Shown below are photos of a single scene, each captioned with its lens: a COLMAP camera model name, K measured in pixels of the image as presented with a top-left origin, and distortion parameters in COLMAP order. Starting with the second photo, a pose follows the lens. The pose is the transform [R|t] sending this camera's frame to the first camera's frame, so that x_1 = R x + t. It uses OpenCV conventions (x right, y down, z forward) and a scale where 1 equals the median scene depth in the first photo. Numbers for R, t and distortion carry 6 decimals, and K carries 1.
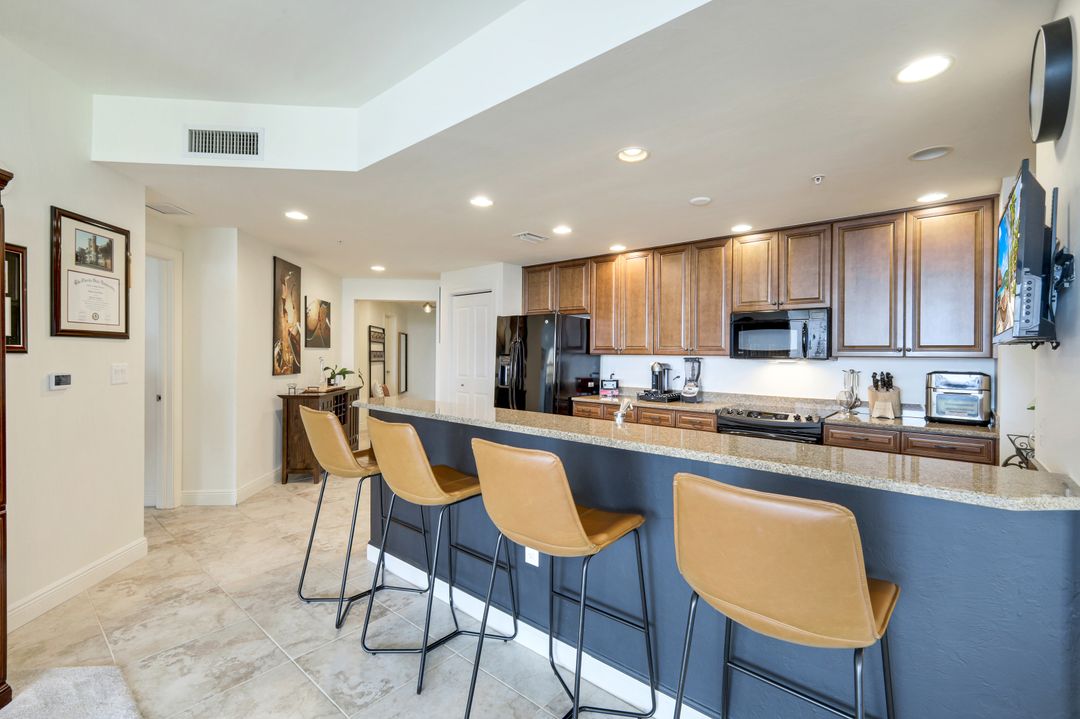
lens RADIAL K [[479.8, 0, 541.5], [0, 479.8, 355.8], [0, 0, 1]] dist [0.003537, 0.000057]
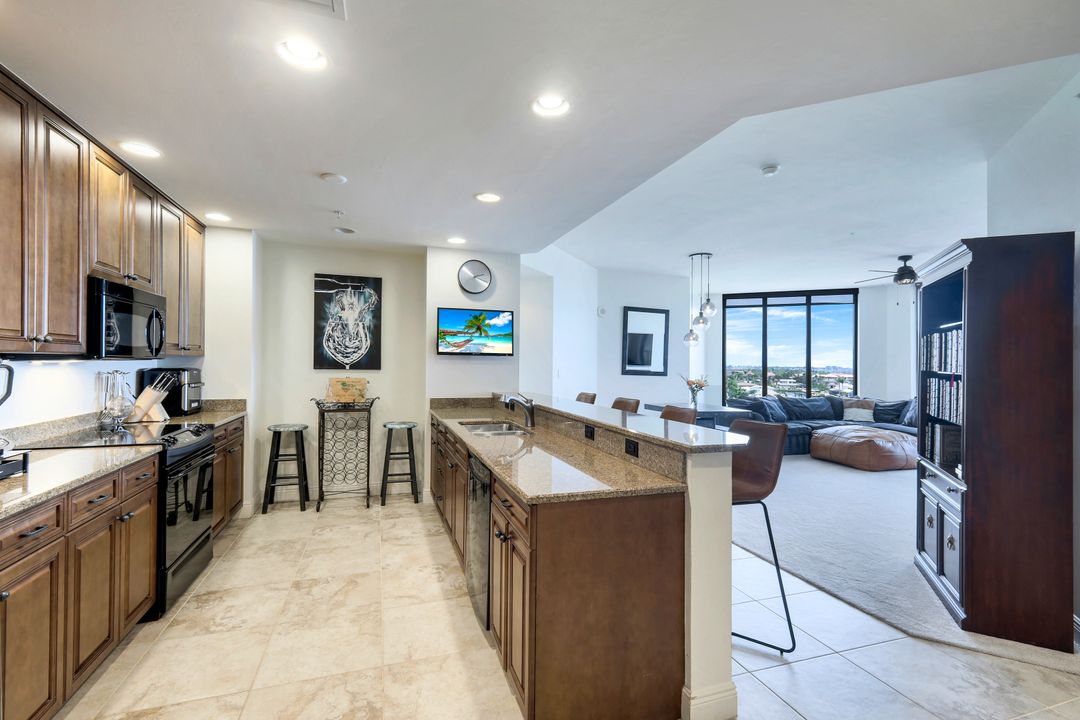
lens RADIAL K [[479.8, 0, 541.5], [0, 479.8, 356.3], [0, 0, 1]] dist [0.003537, 0.000057]
pose [[-0.863308, -0.015022, 0.504453, -0.301057], [-0.018248, 0.999832, -0.001454, -0.005630], [-0.504347, -0.010461, -0.863438, 1.093769]]
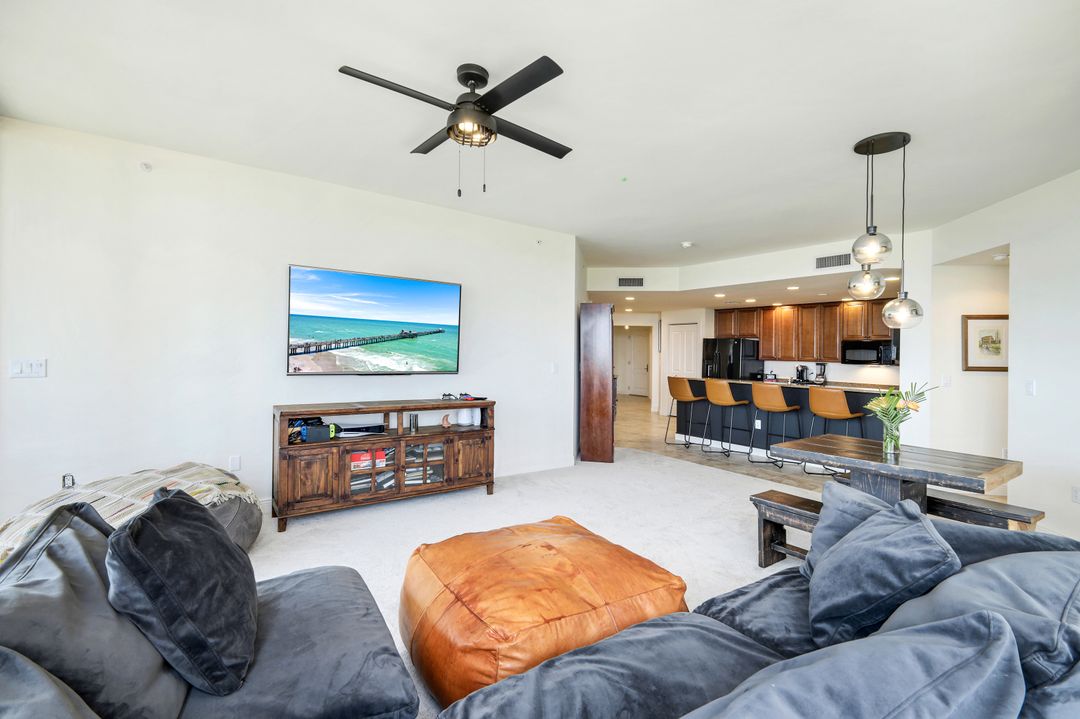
lens RADIAL K [[479.8, 0, 541.5], [0, 479.8, 355.8], [0, 0, 1]] dist [0.003537, 0.000057]
pose [[0.971764, 0.012345, -0.235634, -0.302547], [-0.012969, 0.999915, -0.001102, -0.007623], [0.235600, 0.004127, 0.971841, -1.078428]]
